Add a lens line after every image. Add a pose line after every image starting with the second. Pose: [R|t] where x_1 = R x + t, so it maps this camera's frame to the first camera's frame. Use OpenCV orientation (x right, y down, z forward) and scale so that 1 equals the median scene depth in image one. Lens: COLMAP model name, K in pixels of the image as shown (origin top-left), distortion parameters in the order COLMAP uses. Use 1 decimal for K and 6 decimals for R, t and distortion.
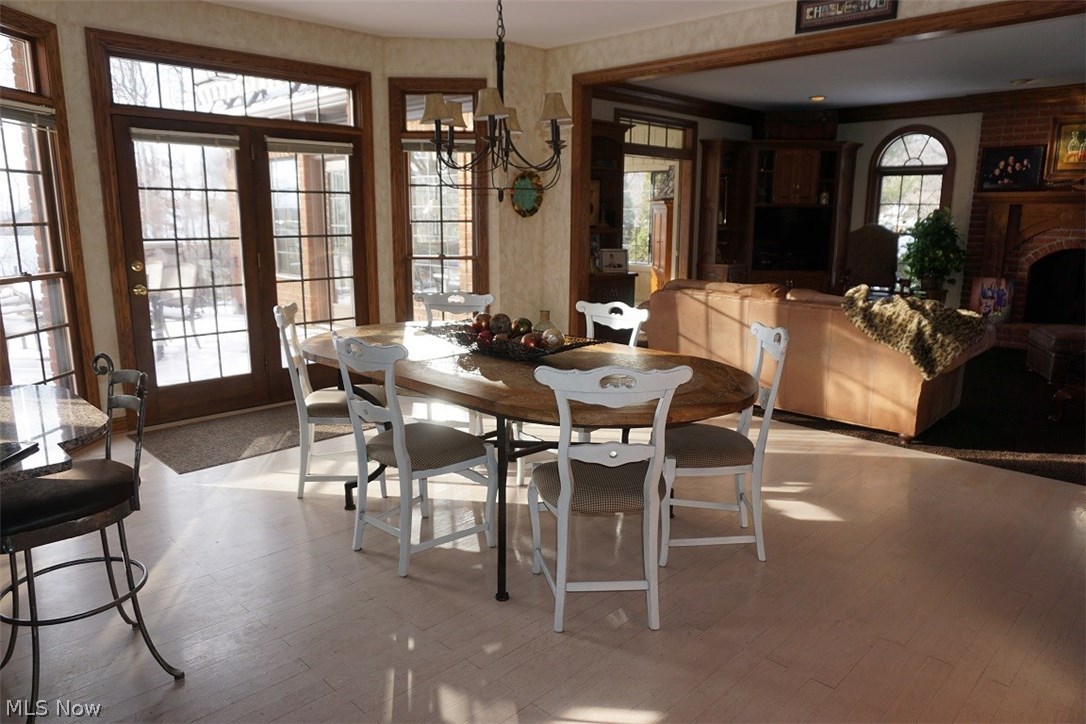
lens RADIAL K [[729.6, 0, 545.9], [0, 729.6, 358.2], [0, 0, 1]] dist [-0.044965, 0.026815]
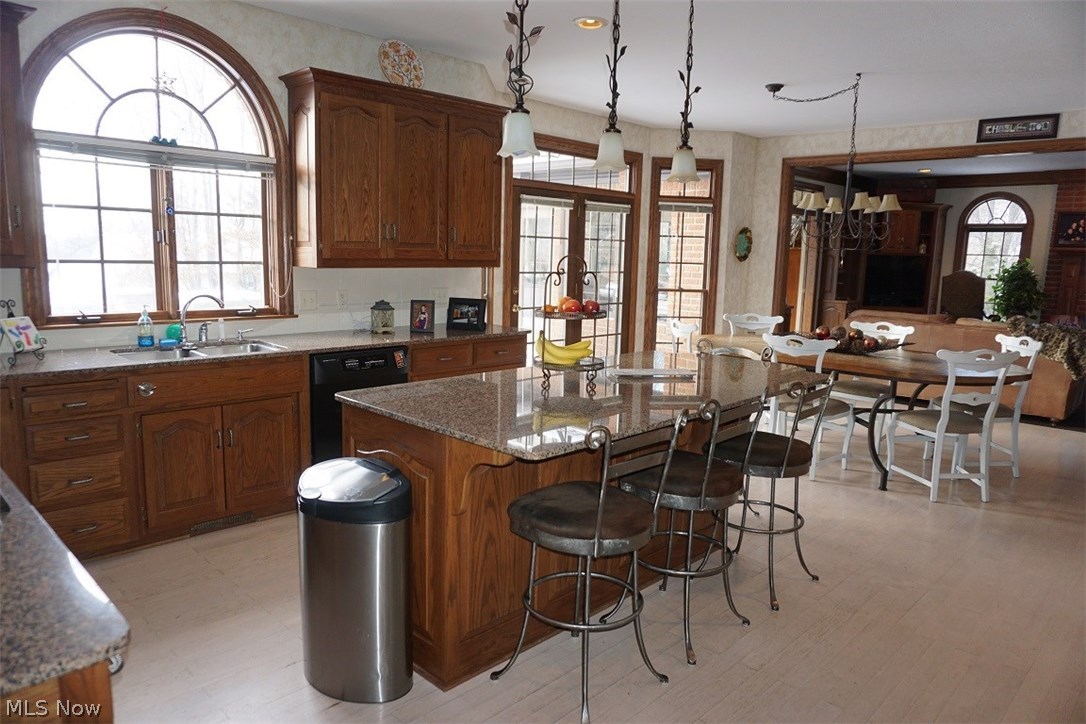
lens RADIAL K [[729.6, 0, 538.7], [0, 729.6, 361.7], [0, 0, 1]] dist [-0.044965, 0.026815]
pose [[0.999801, 0.019472, 0.004276, -0.331378], [-0.019274, 0.998920, -0.042274, 0.043889], [-0.005094, 0.042183, 0.999097, -0.264531]]
